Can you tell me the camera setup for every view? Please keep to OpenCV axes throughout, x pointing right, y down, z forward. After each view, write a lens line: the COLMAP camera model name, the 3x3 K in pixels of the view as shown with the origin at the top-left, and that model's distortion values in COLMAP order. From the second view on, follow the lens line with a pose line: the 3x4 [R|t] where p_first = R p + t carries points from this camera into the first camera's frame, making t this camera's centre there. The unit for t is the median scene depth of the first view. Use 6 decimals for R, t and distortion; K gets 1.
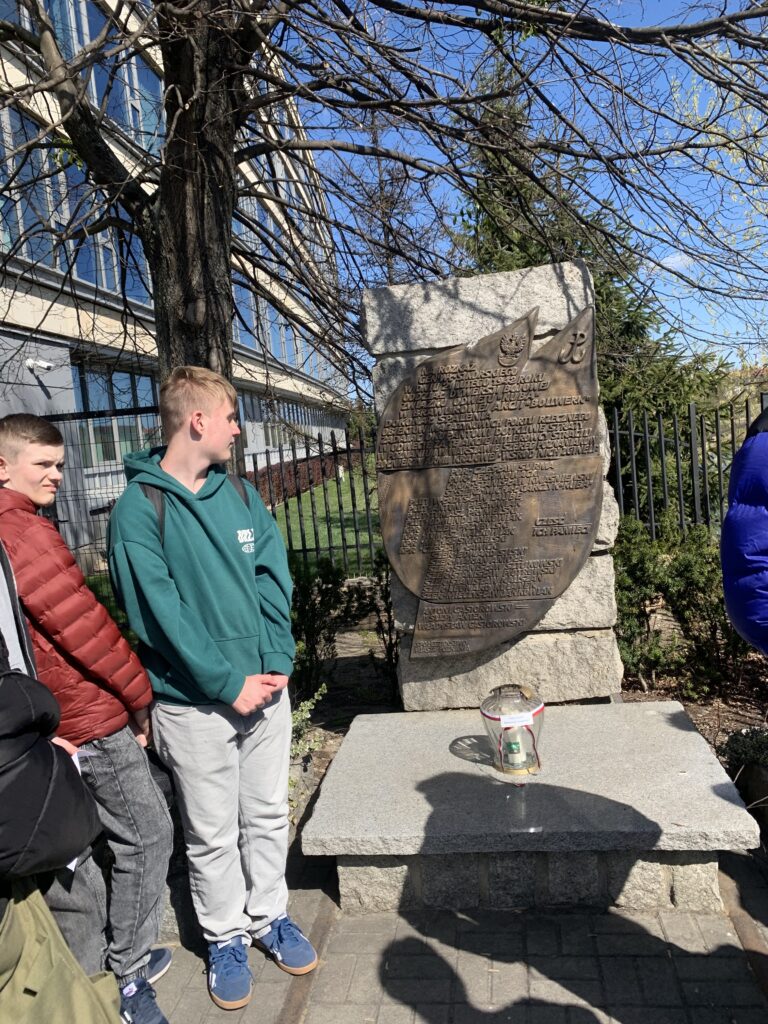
lens RADIAL K [[792.1, 0, 381.9], [0, 792.1, 494.3], [0, 0, 1]] dist [0.048610, -0.075393]
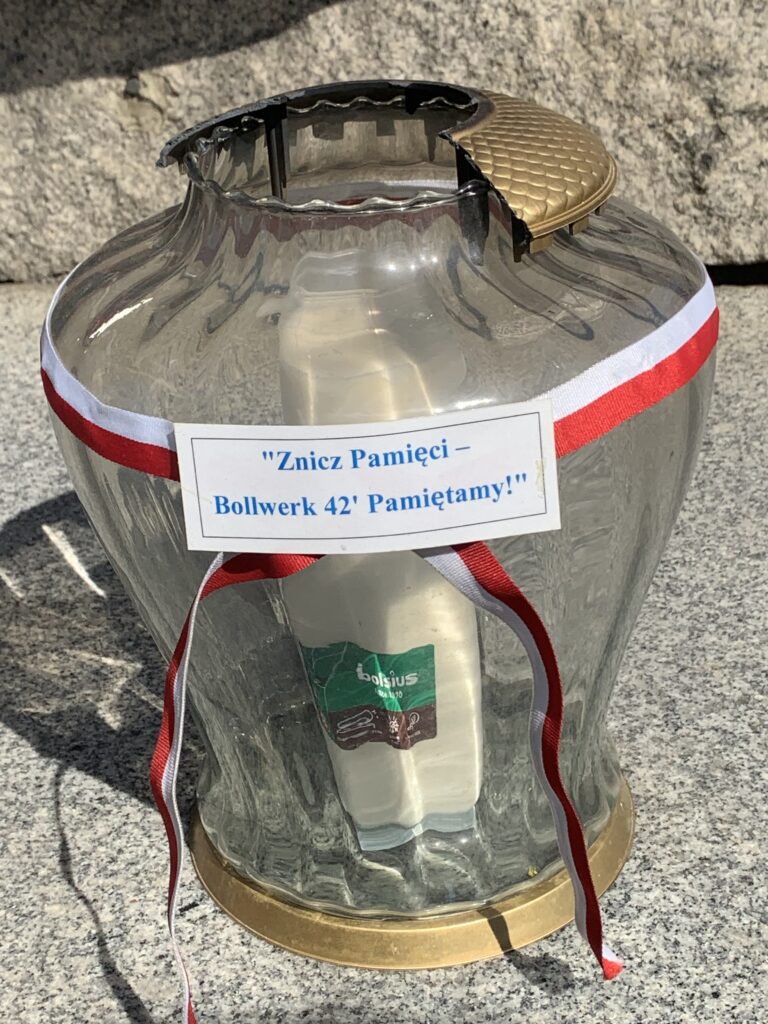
lens RADIAL K [[1783.4, 0, 381.5], [0, 1783.4, 510.5], [0, 0, 1]] dist [0.163150, 0.000000]
pose [[0.999215, 0.039568, 0.001890, 0.135437], [-0.036985, 0.914757, 0.402309, 0.166311], [0.014190, -0.402063, 0.915502, 0.653737]]
